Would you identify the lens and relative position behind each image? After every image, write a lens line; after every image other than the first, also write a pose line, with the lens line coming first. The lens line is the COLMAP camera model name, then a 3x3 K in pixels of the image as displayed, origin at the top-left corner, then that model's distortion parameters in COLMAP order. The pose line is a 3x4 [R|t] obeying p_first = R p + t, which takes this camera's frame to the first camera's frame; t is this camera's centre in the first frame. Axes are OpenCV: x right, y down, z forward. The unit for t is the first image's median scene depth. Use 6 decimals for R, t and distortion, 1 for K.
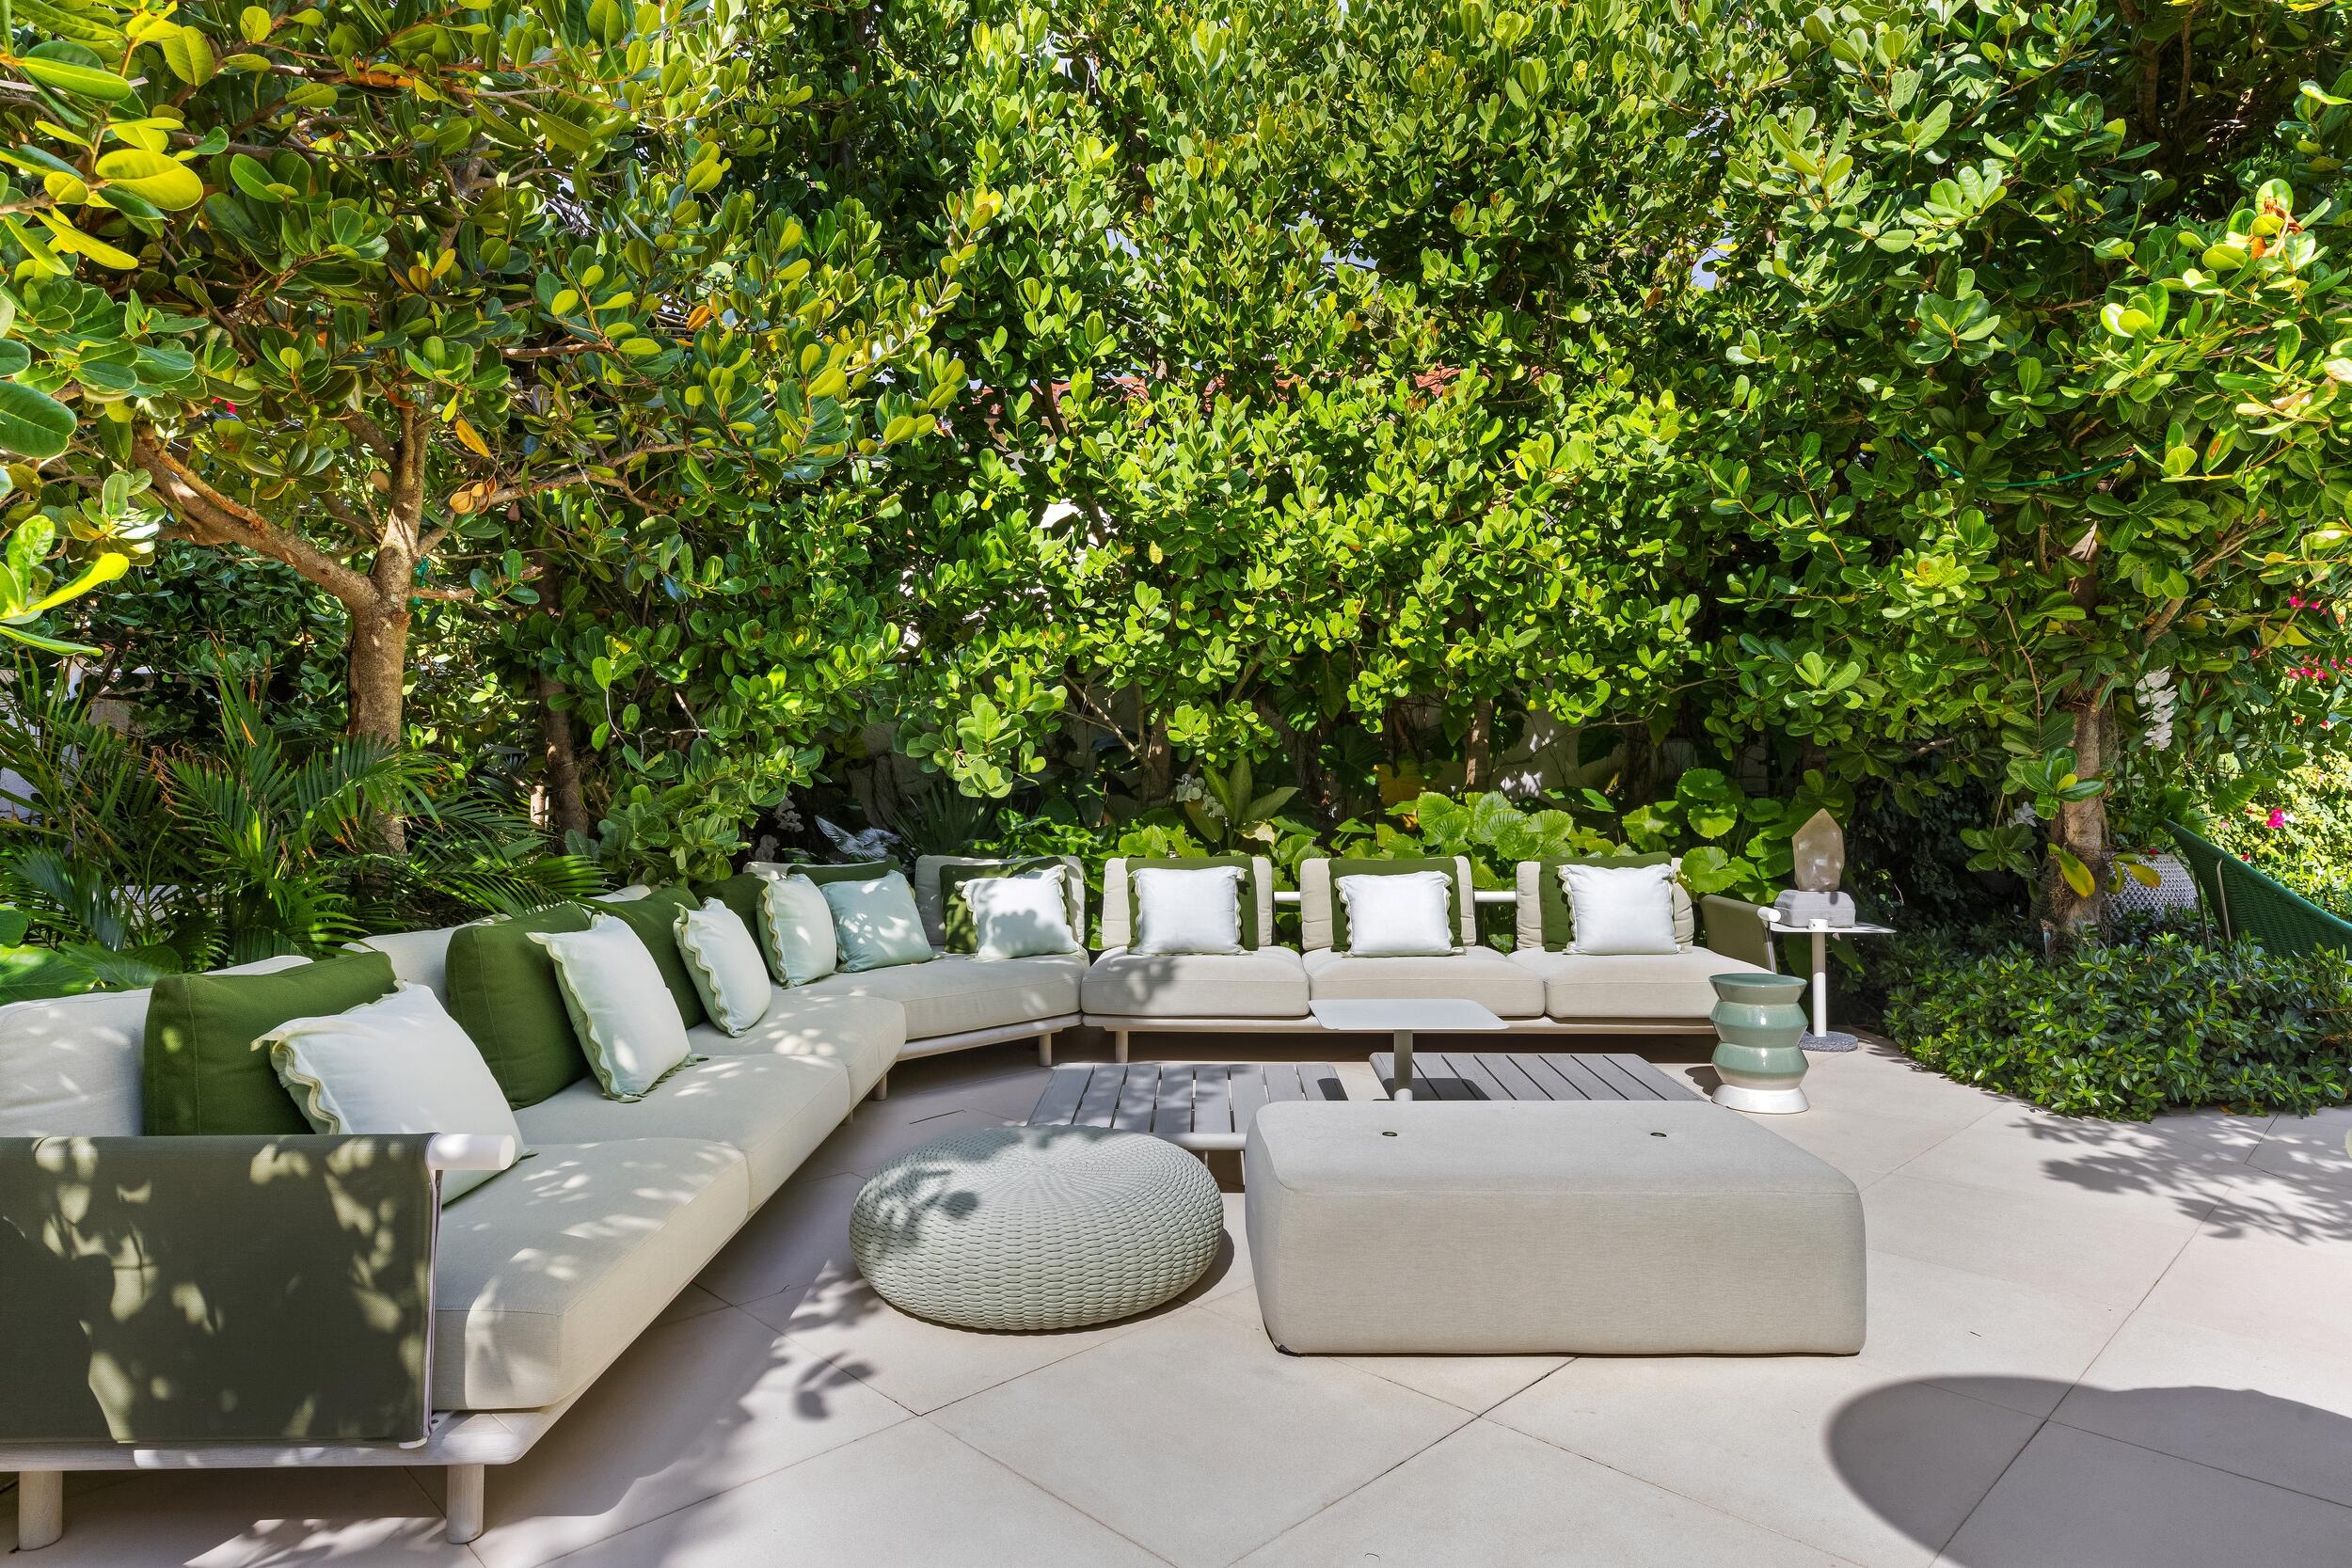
lens RADIAL K [[1349.8, 0, 1174.9], [0, 1349.8, 775.8], [0, 0, 1]] dist [0.001385, 0.002176]
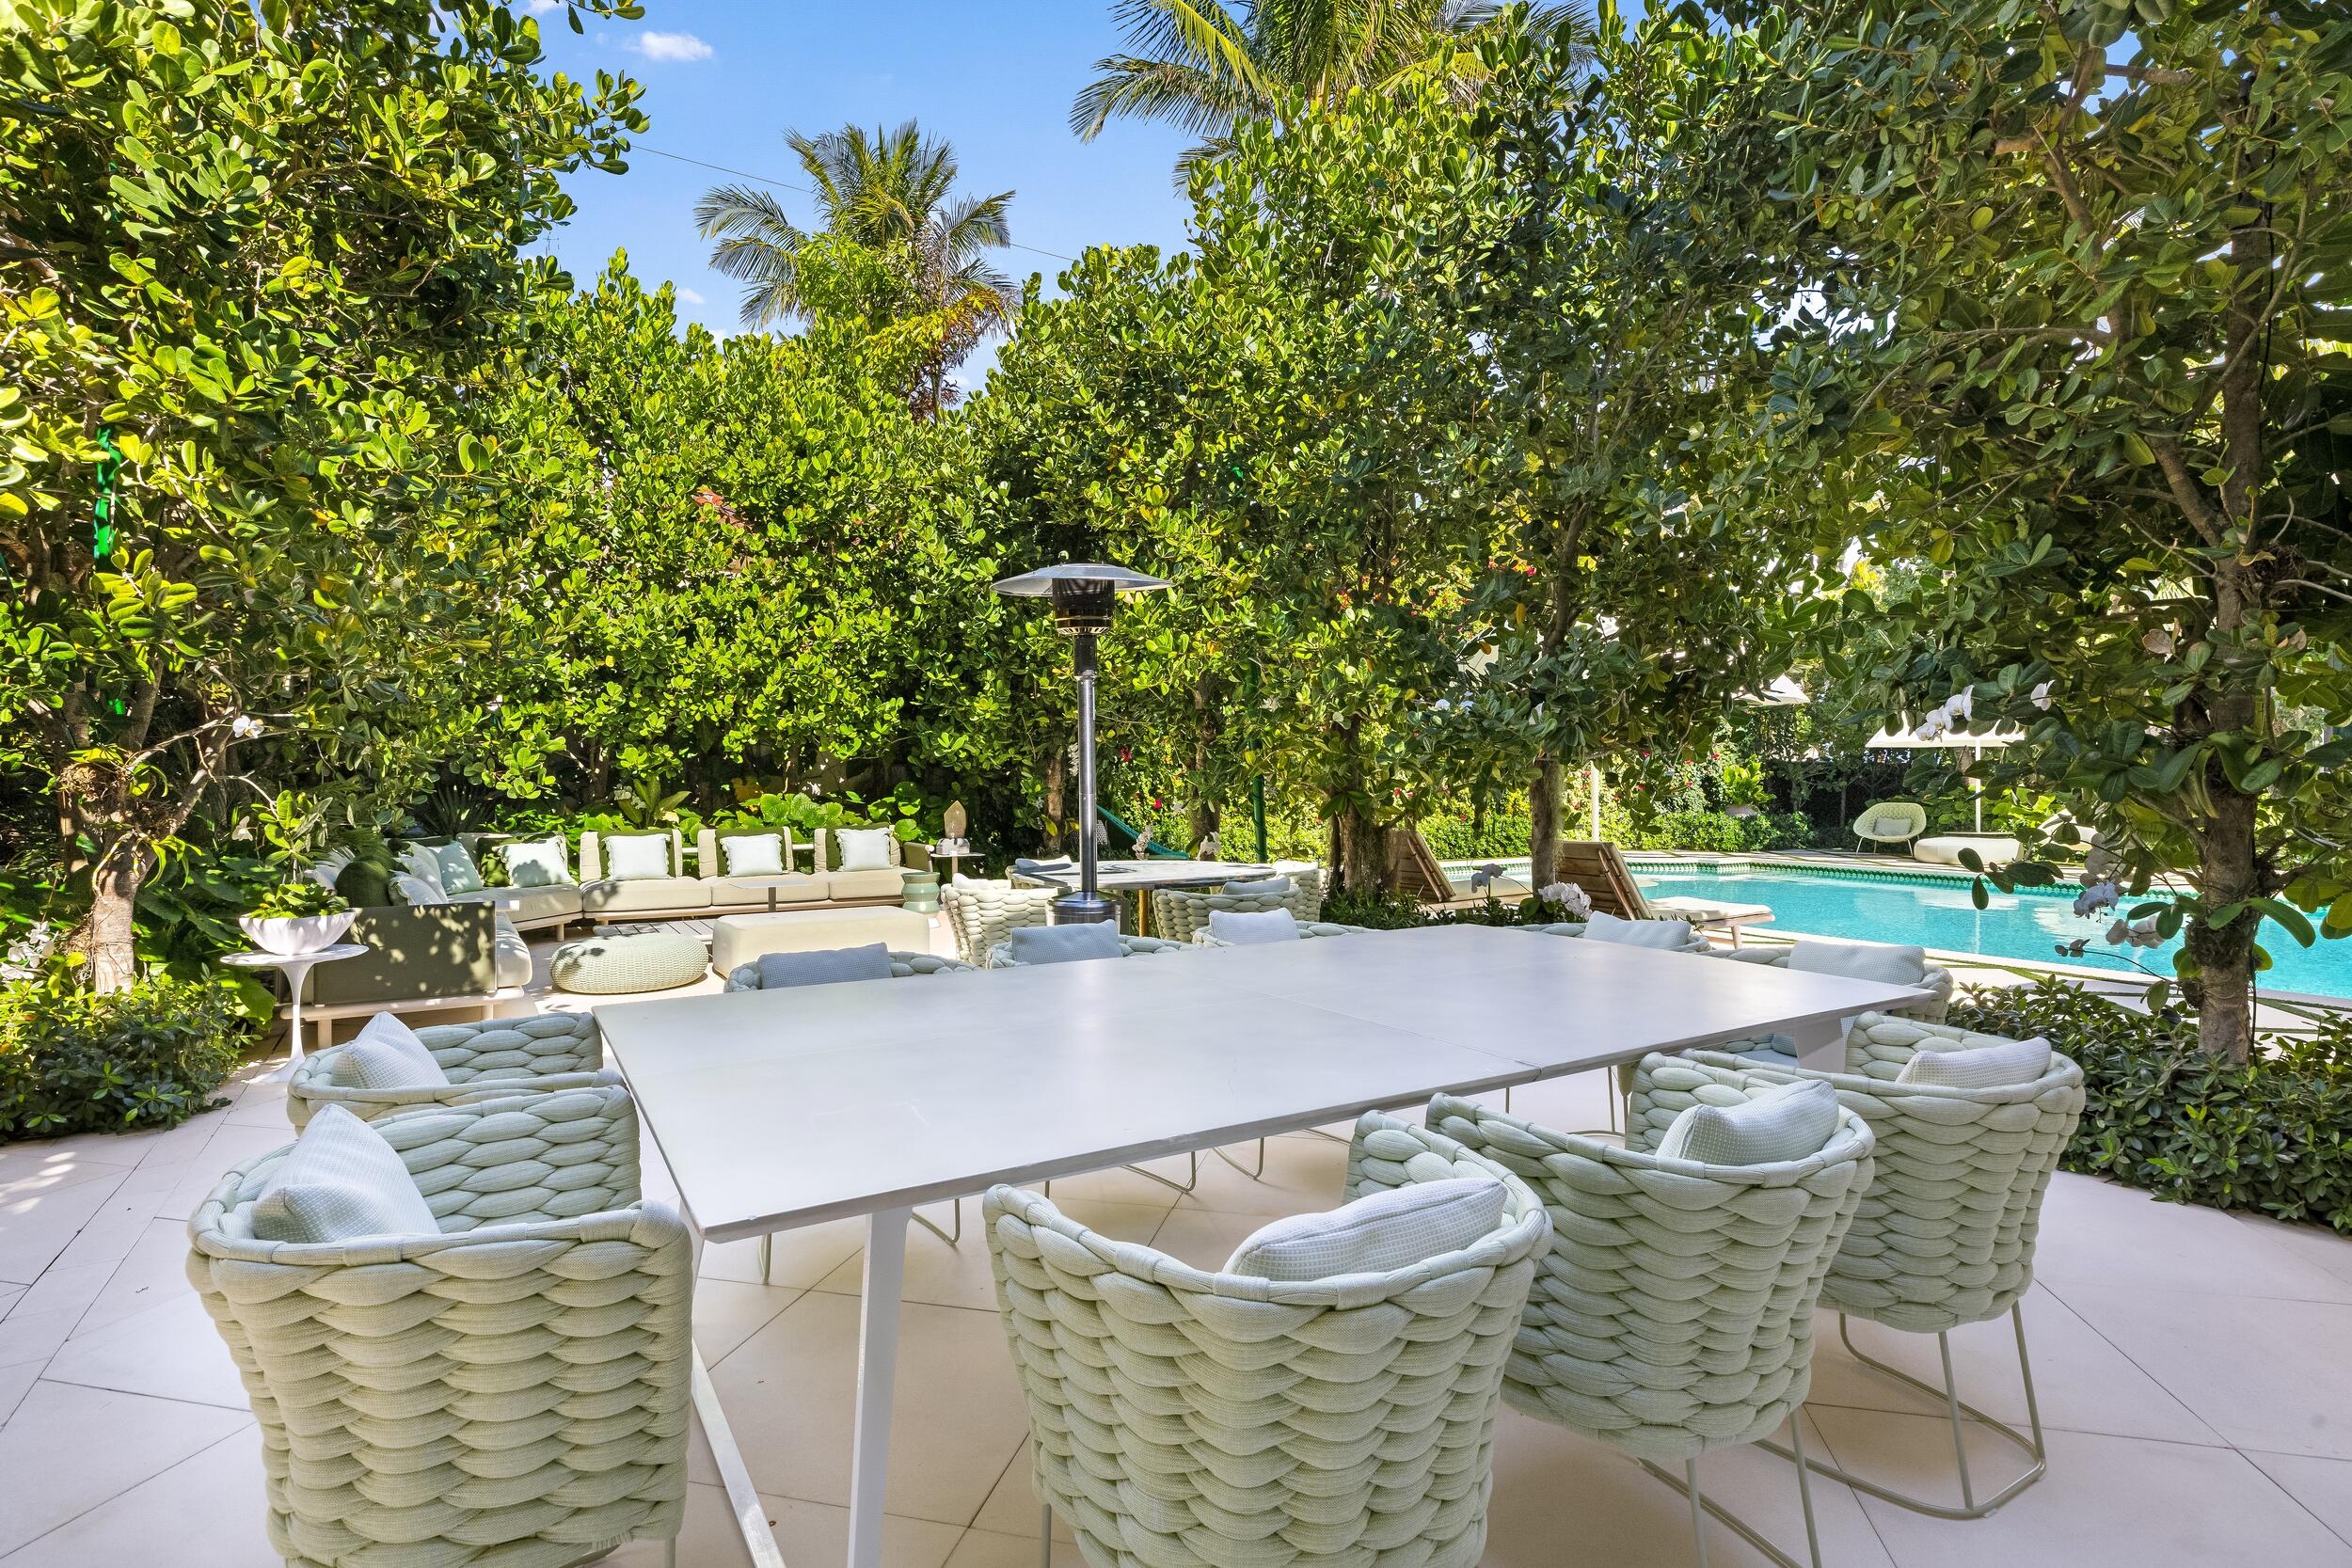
lens RADIAL K [[1206.9, 0, 1176.4], [0, 1206.9, 774.4], [0, 0, 1]] dist [-0.001315, 0.000201]
pose [[0.854098, 0.001783, 0.520110, -0.219367], [-0.001771, 0.999998, -0.000519, -0.016552], [-0.520110, -0.000478, 0.854099, -0.808529]]
